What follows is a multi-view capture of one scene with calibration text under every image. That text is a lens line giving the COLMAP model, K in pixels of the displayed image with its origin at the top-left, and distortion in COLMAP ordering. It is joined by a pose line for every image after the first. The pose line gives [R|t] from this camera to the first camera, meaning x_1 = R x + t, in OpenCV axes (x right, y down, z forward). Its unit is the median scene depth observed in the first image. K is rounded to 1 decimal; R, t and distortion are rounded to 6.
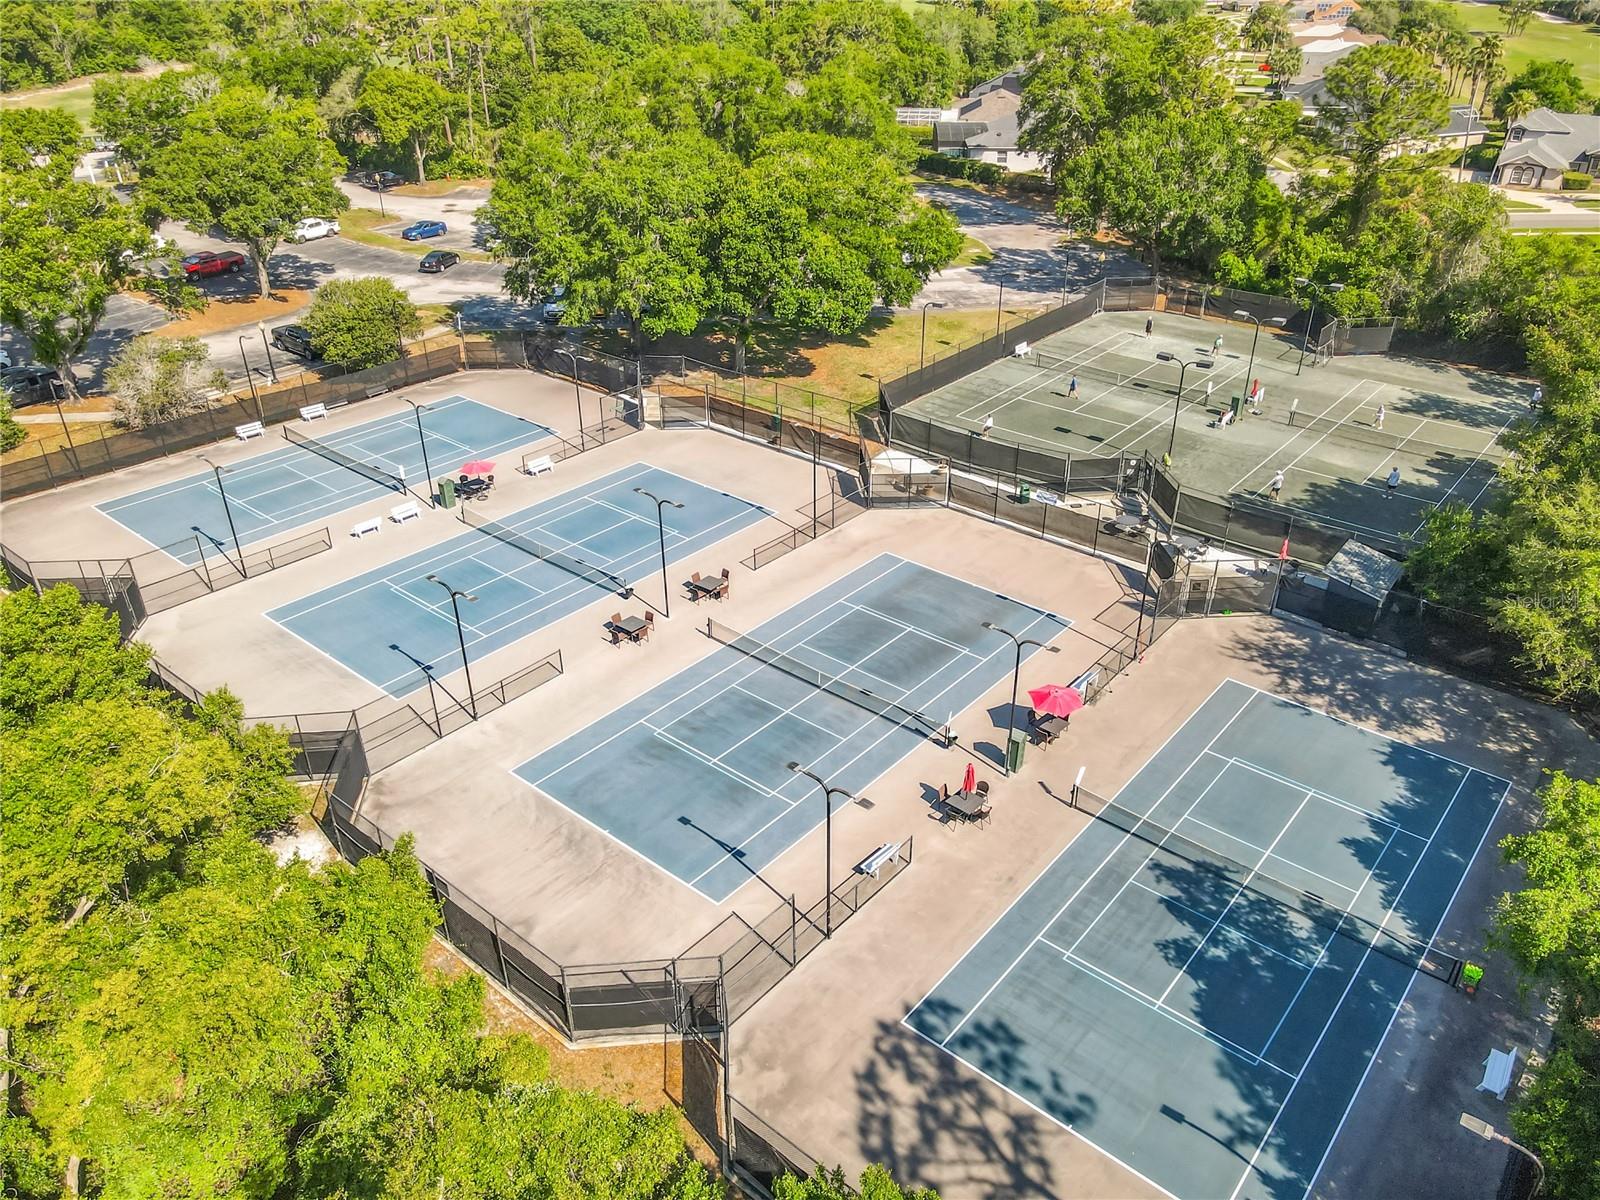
lens RADIAL K [[1204.5, 0, 800.0], [0, 1204.5, 600.0], [0, 0, 1]] dist [0.009745, -0.001055]
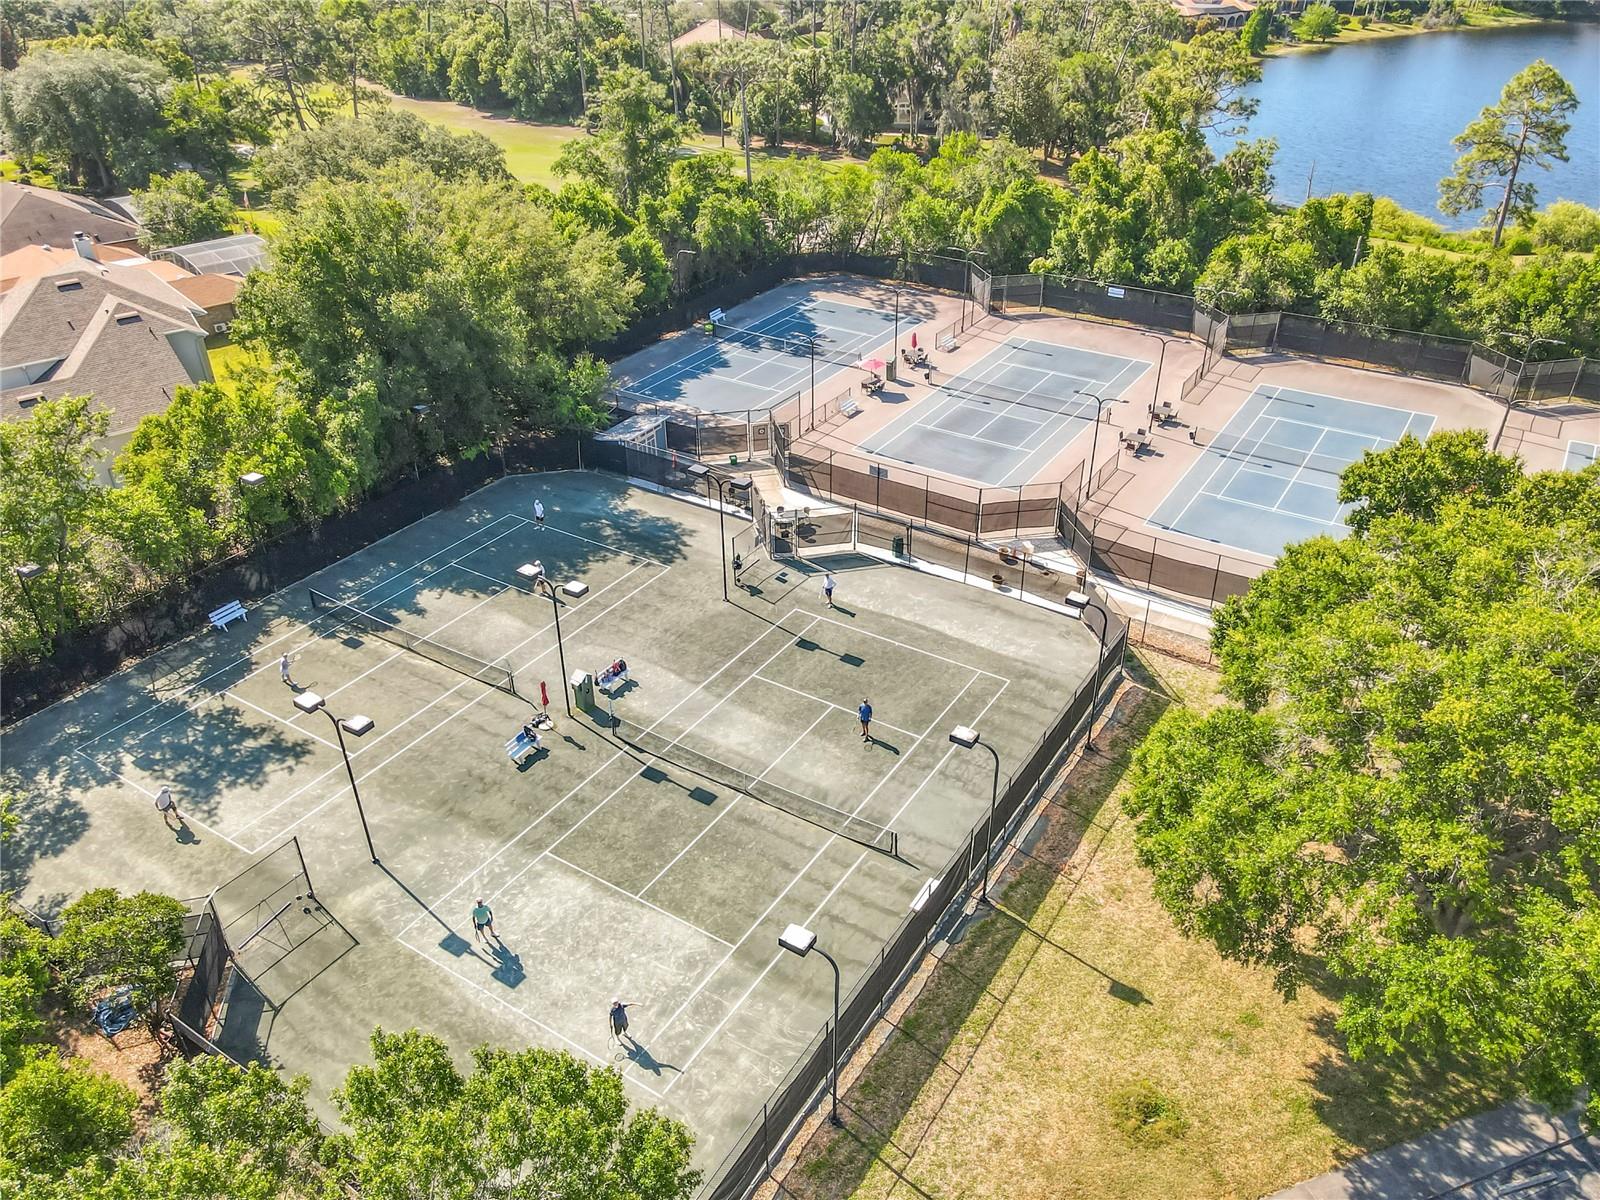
lens RADIAL K [[1132.7, 0, 800.0], [0, 1132.7, 600.0], [0, 0, 1]] dist [0.003353, 0.002059]
pose [[-0.992557, 0.070867, -0.099036, 0.341658], [-0.053176, 0.479402, 0.875983, -0.803484], [0.109557, 0.874729, -0.472066, 1.405530]]
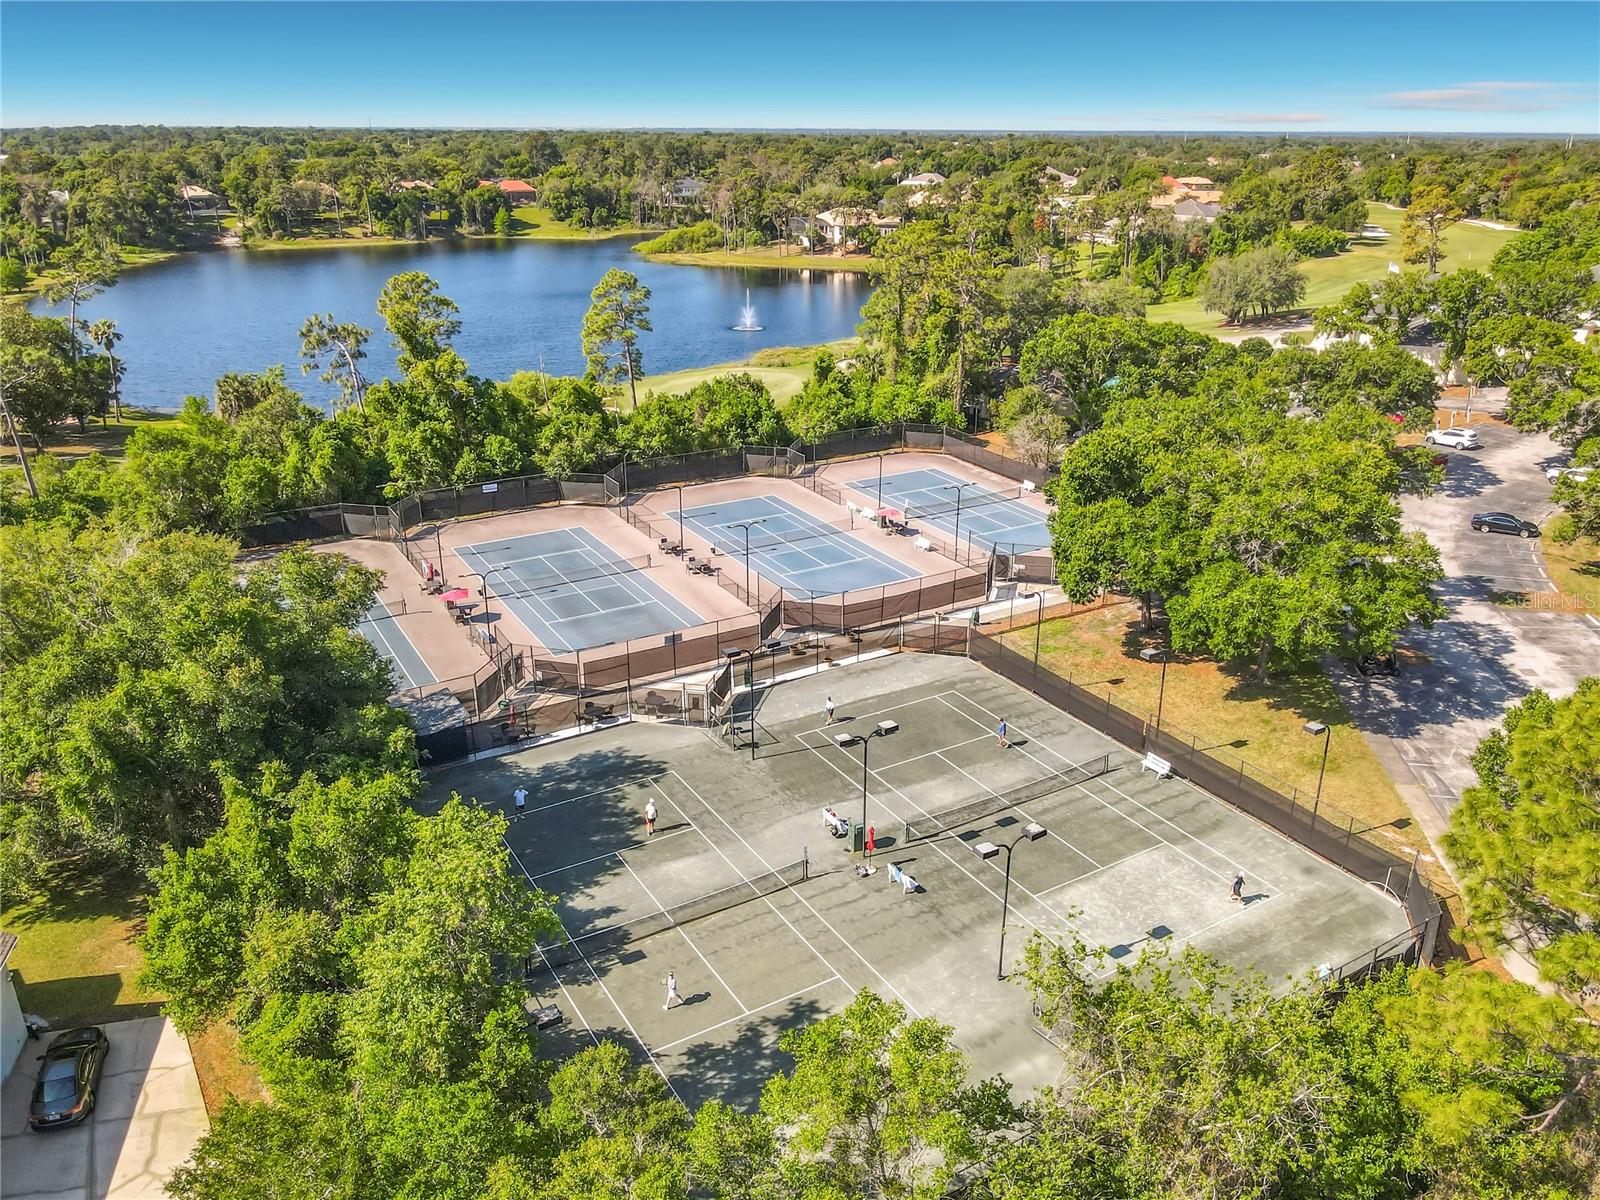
lens RADIAL K [[1204.5, 0, 800.0], [0, 1204.5, 600.0], [0, 0, 1]] dist [0.009745, -0.001055]
pose [[-0.336660, 0.347824, -0.875031, 1.070984], [-0.463827, 0.747462, 0.475569, -0.663358], [0.819466, 0.565968, -0.090310, 1.074223]]
